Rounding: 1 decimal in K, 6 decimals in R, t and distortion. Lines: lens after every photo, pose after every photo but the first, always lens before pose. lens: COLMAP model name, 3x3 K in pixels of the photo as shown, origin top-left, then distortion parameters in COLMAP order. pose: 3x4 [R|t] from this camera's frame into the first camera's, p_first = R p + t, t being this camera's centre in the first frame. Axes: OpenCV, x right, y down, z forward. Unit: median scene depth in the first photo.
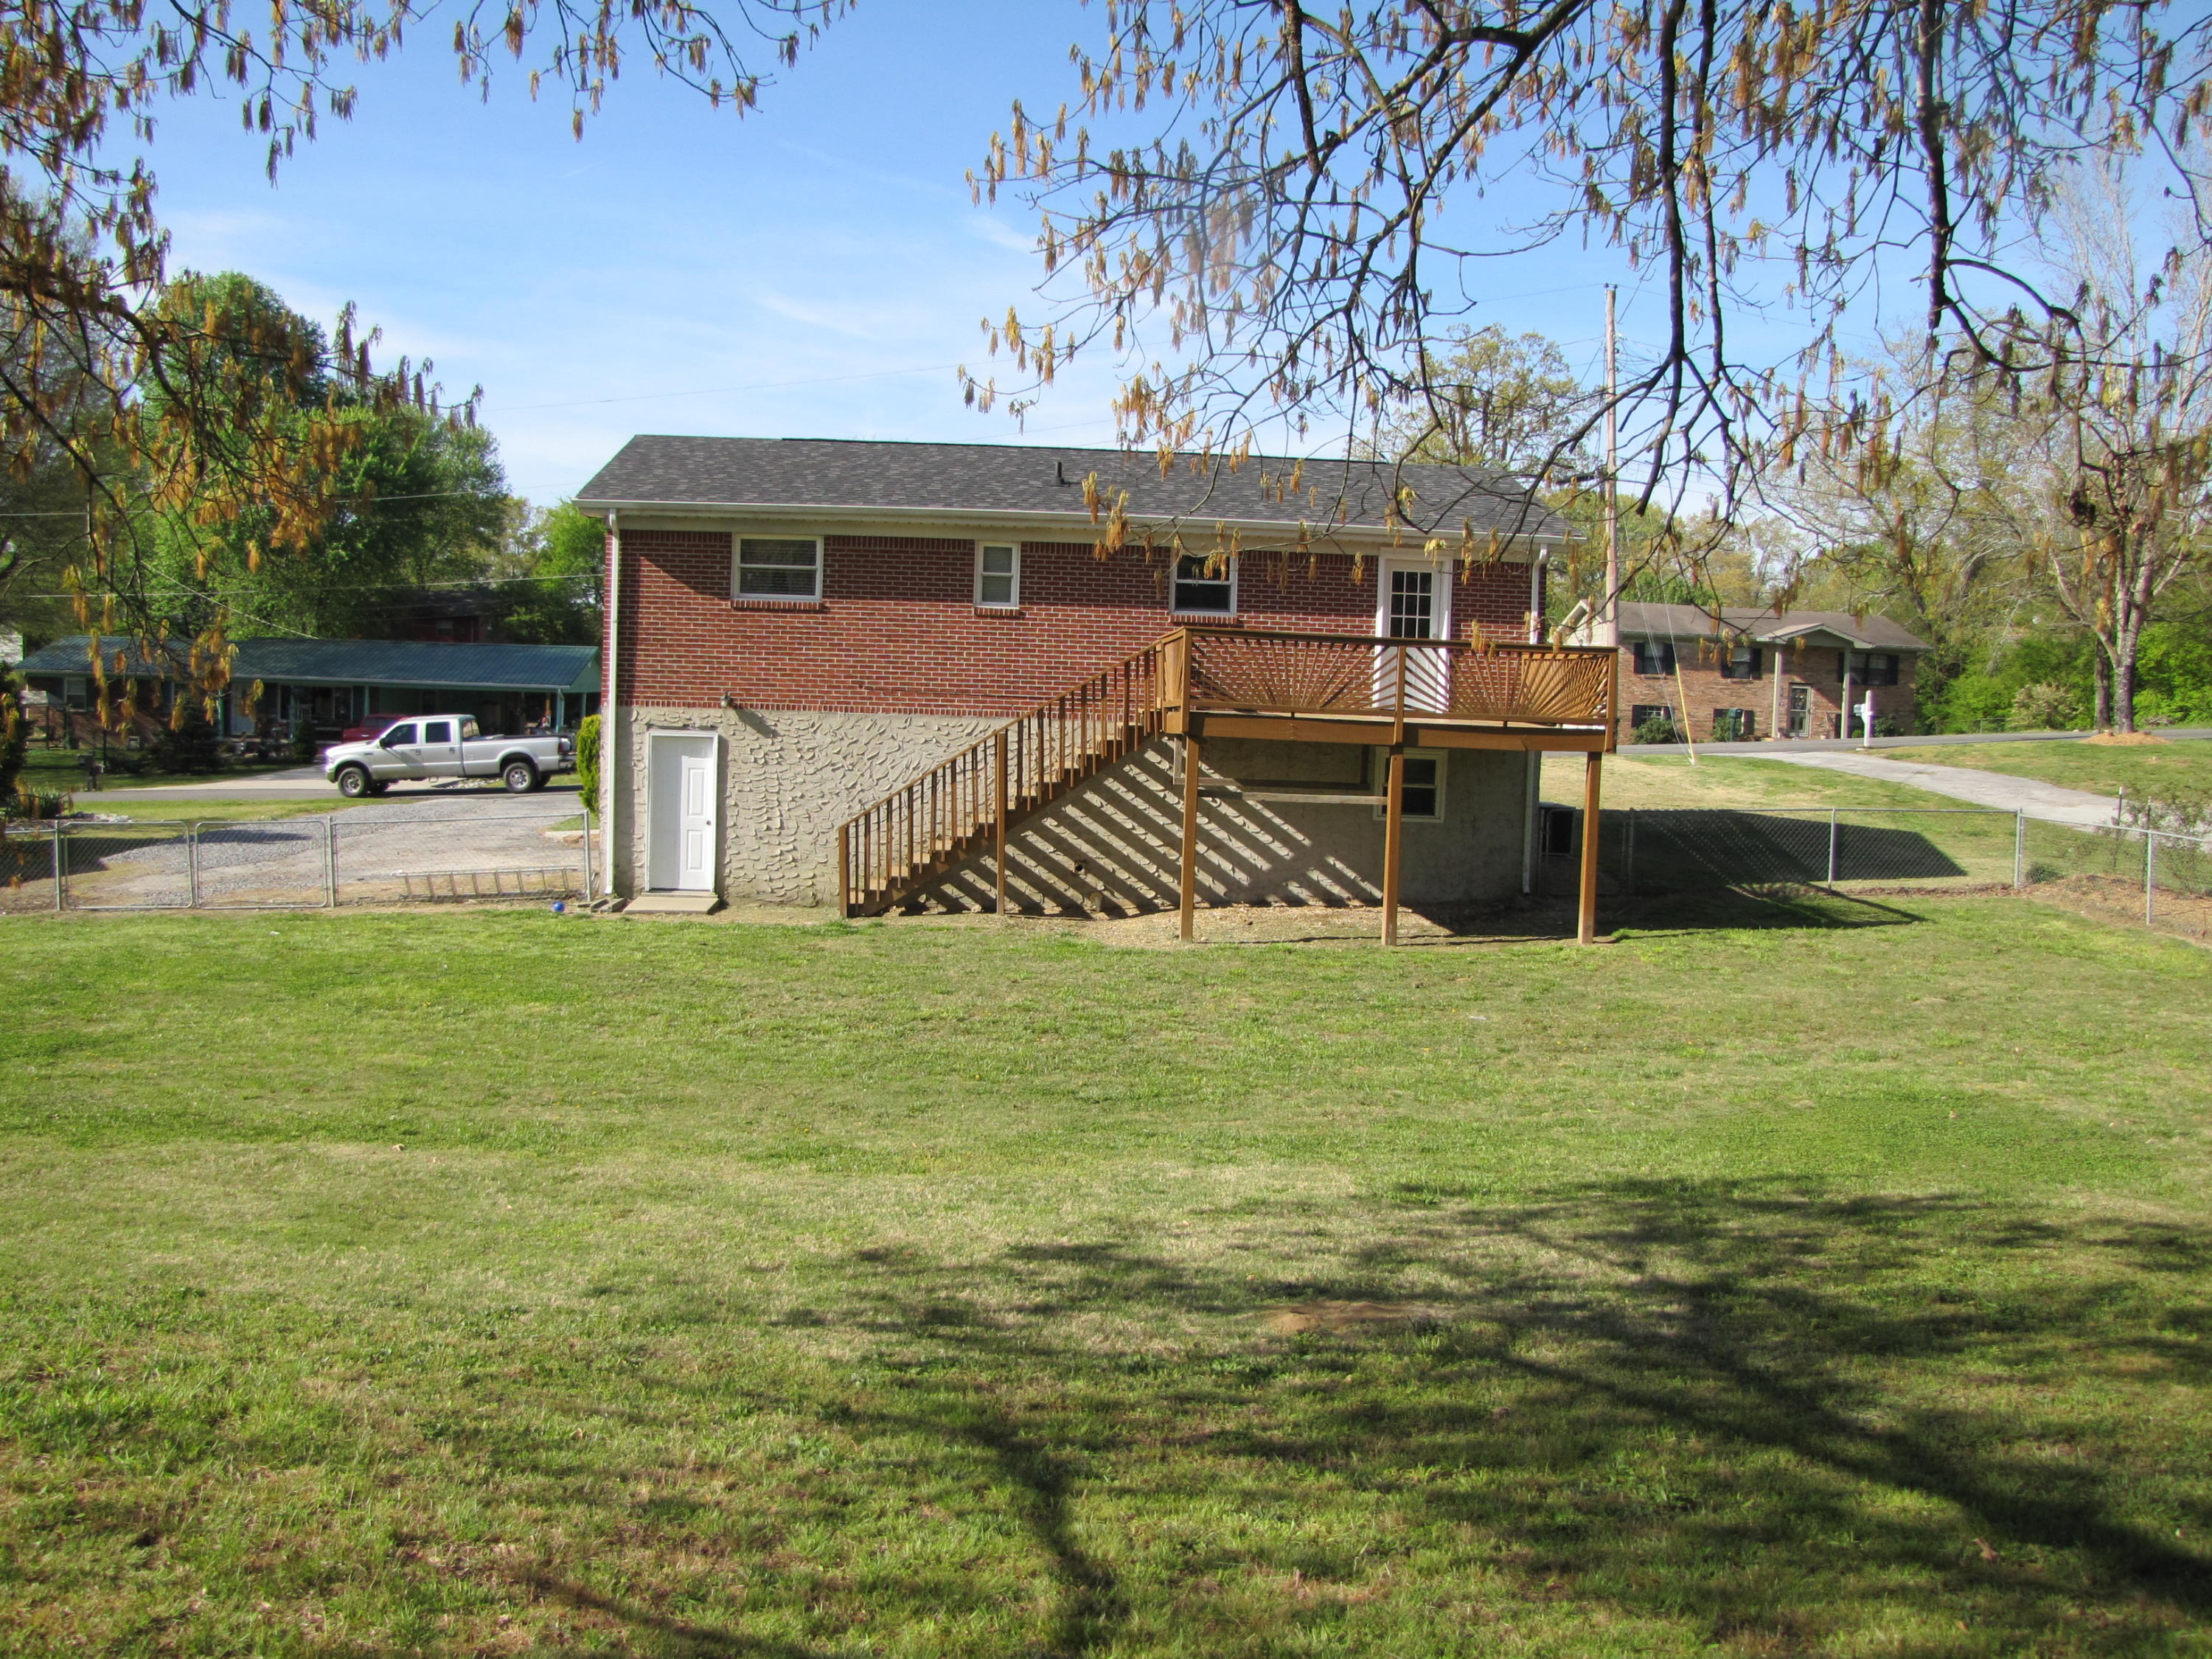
lens RADIAL K [[1875.7, 0, 1102.4], [0, 1875.7, 820.1], [0, 0, 1]] dist [-0.186709, 0.164472]
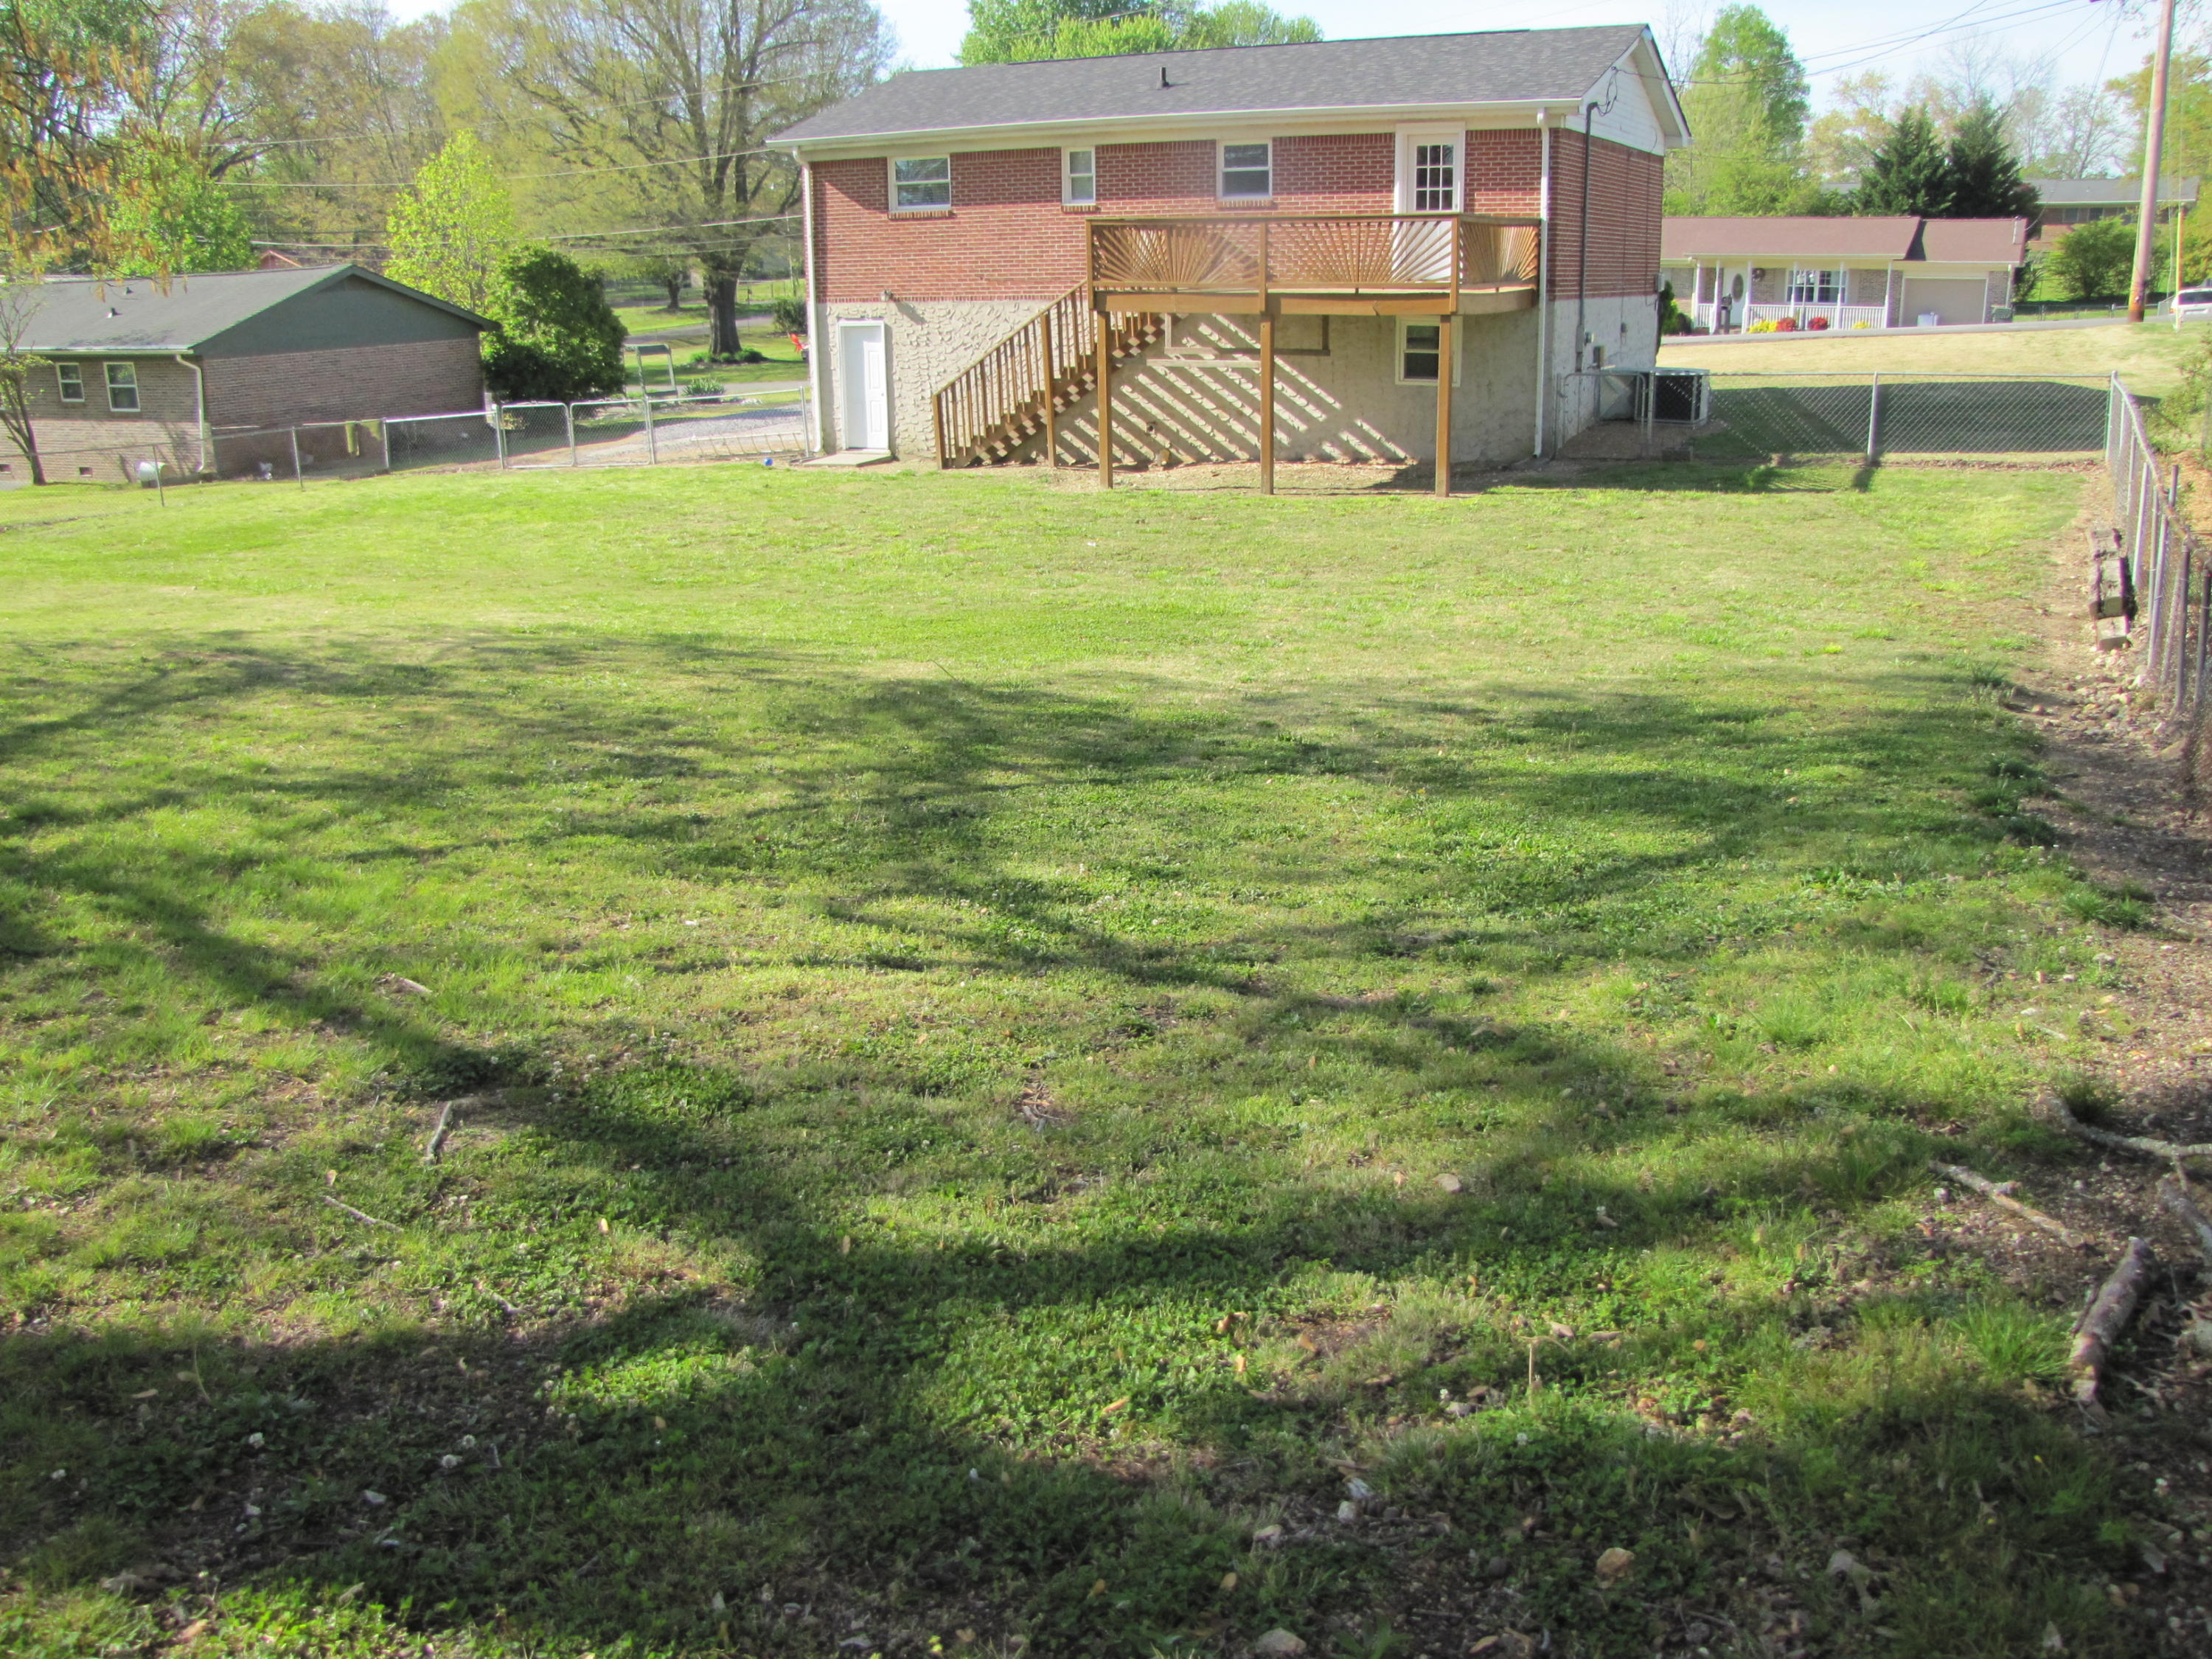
lens RADIAL K [[1875.7, 0, 1075.8], [0, 1875.7, 822.4], [0, 0, 1]] dist [-0.186709, 0.164472]
pose [[0.855160, 0.102399, -0.508150, 0.559796], [0.011930, 0.976147, 0.216784, 0.013548], [0.518227, -0.191447, 0.833540, -0.030197]]
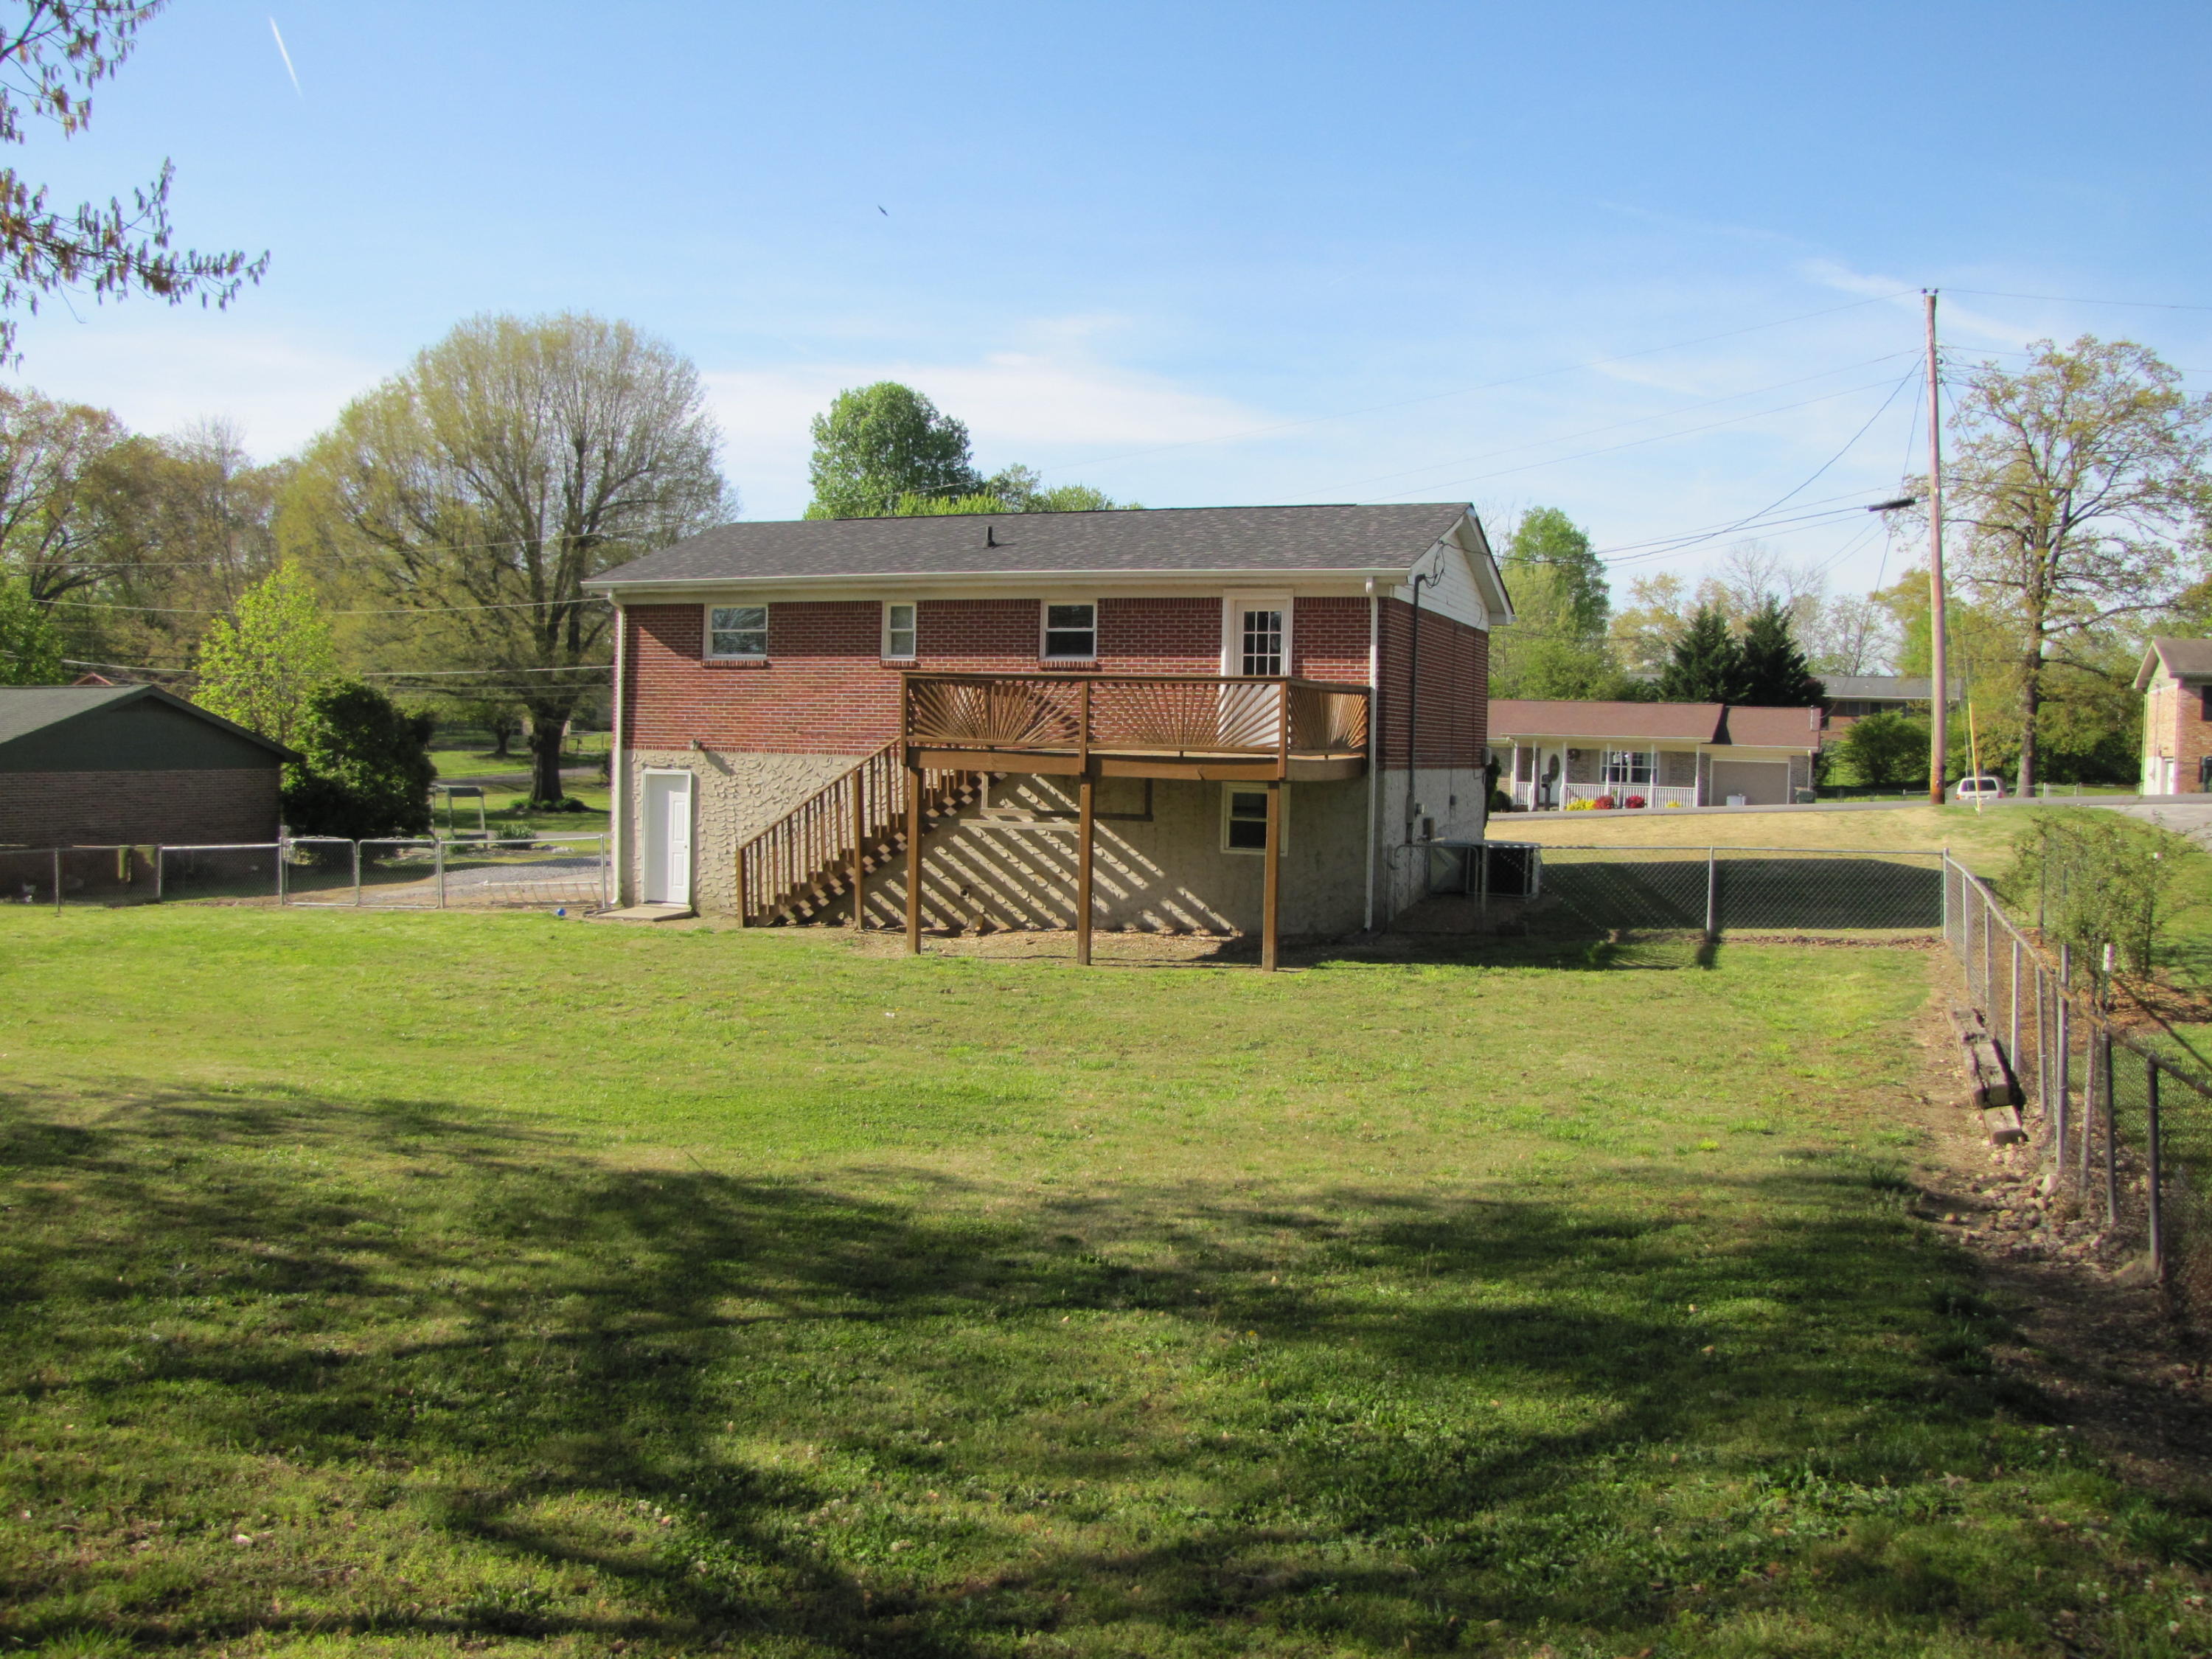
lens RADIAL K [[1875.7, 0, 1092.5], [0, 1875.7, 827.2], [0, 0, 1]] dist [-0.186709, 0.164472]
pose [[0.902277, 0.007412, -0.431094, 0.533316], [-0.021061, 0.999416, -0.026897, 0.015342], [0.430643, 0.033348, 0.901906, 0.034958]]
